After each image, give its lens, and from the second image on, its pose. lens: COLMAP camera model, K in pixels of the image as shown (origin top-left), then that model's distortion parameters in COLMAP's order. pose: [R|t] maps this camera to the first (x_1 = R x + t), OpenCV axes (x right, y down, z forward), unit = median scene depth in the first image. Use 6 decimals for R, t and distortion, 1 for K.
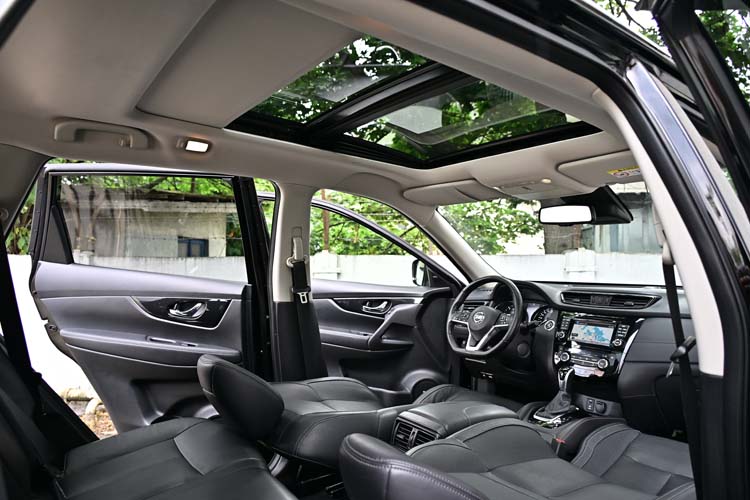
lens RADIAL K [[480.0, 0, 378.9], [0, 480.0, 249.2], [0, 0, 1]] dist [-0.013530, 0.005066]
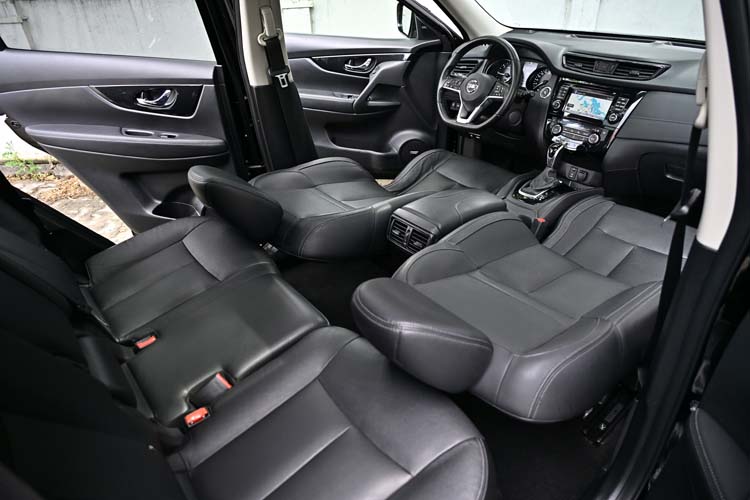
lens RADIAL K [[480.0, 0, 379.7], [0, 480.0, 249.3], [0, 0, 1]] dist [-0.013530, 0.005066]
pose [[0.998124, -0.053868, 0.029096, -0.017894], [0.029238, 0.836945, 0.546505, -0.118111], [-0.053791, -0.544629, 0.836950, 0.057816]]
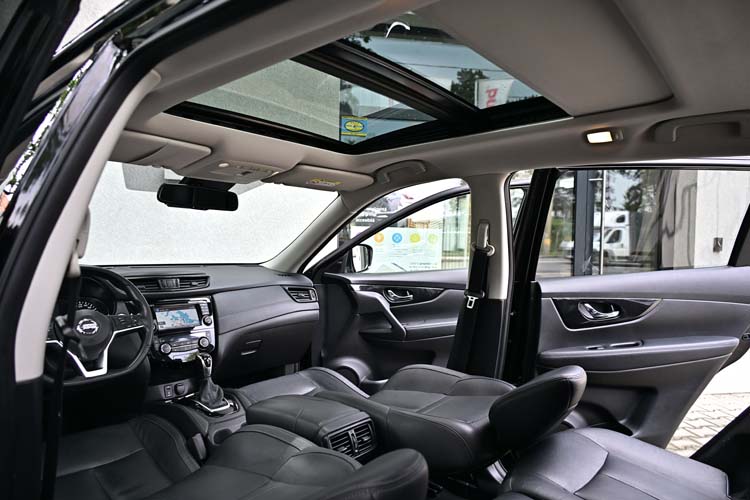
lens RADIAL K [[480.0, 0, 377.9], [0, 480.0, 250.1], [0, 0, 1]] dist [-0.013530, 0.005066]
pose [[-0.232557, -0.029486, 0.972136, -0.596167], [-0.054732, 0.998353, 0.017188, -0.002095], [-0.971042, -0.049210, -0.233787, 0.829265]]
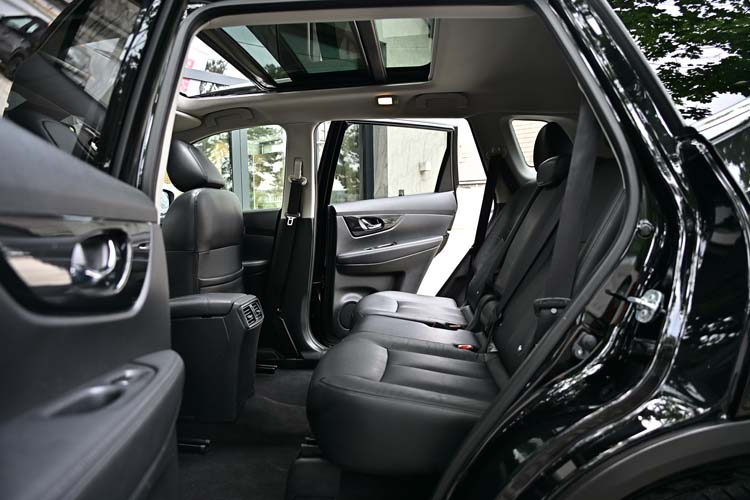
lens RADIAL K [[480.0, 0, 375.5], [0, 480.0, 248.8], [0, 0, 1]] dist [-0.013530, 0.005066]
pose [[-0.747090, -0.050531, 0.662799, -0.713402], [-0.012614, 0.998005, 0.061869, 0.097473], [-0.664603, 0.037861, -0.746237, 1.205103]]
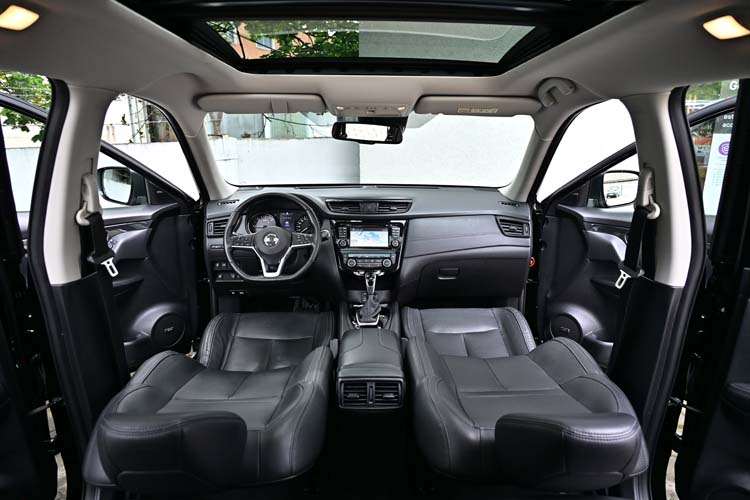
lens RADIAL K [[480.0, 0, 377.0], [0, 480.0, 252.3], [0, 0, 1]] dist [-0.013530, 0.005066]
pose [[0.585136, -0.208293, 0.783728, -0.435586], [-0.026159, 0.961099, 0.274964, -0.102710], [-0.810513, -0.181393, 0.556925, 0.344234]]
